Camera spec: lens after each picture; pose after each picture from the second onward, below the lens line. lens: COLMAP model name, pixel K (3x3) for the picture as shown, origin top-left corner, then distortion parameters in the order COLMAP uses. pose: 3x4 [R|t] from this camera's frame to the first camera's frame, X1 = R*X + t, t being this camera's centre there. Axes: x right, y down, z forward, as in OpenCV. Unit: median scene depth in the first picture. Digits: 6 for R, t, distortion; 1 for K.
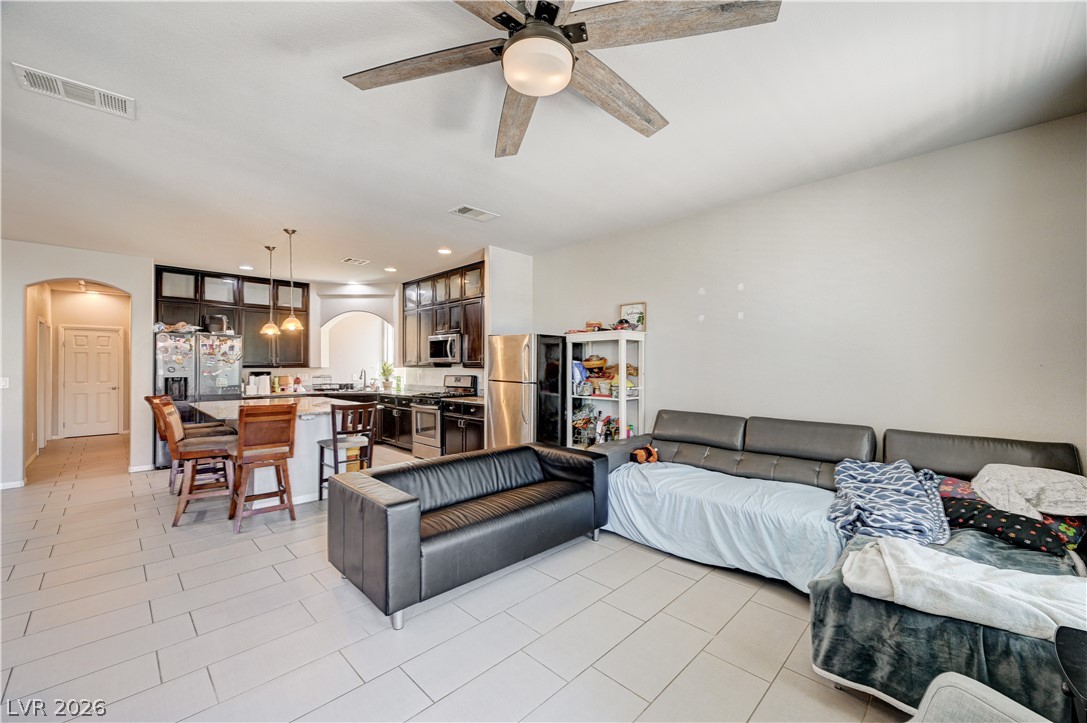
lens RADIAL K [[436.0, 0, 537.2], [0, 436.0, 362.8], [0, 0, 1]] dist [-0.002446, 0.000780]
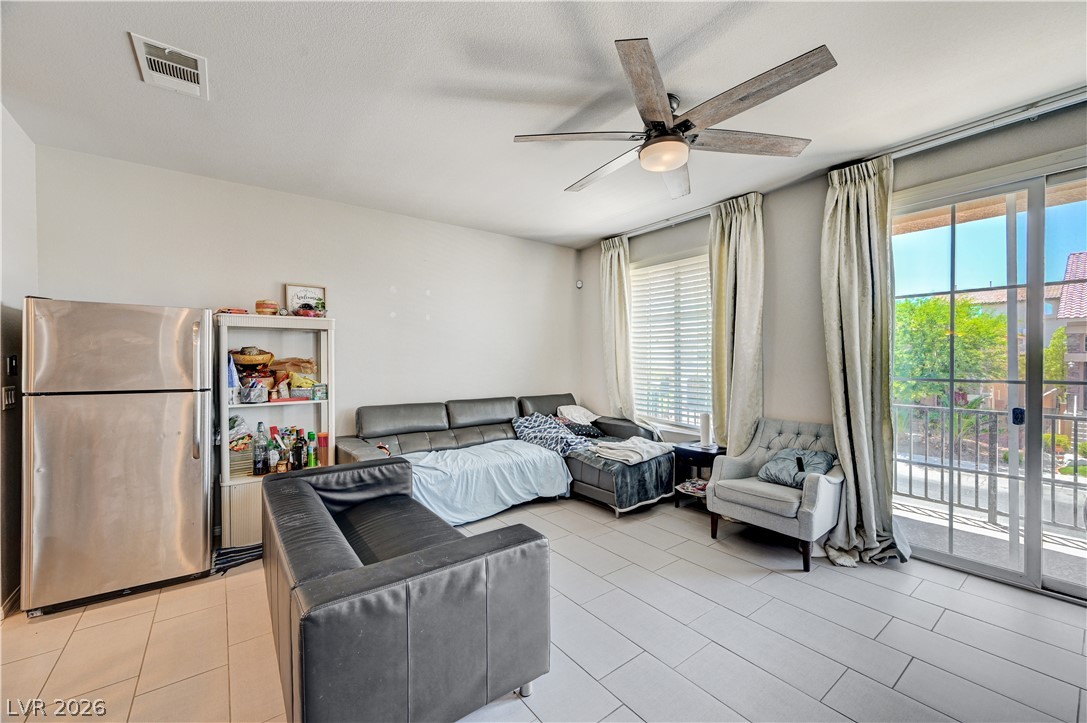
lens RADIAL K [[436.0, 0, 558.3], [0, 436.0, 360.6], [0, 0, 1]] dist [-0.002446, 0.000780]
pose [[0.105305, -0.005460, 0.994425, -0.371748], [-0.000479, 0.999985, 0.005541, 0.000907], [-0.994440, -0.001059, 0.105301, 0.293386]]
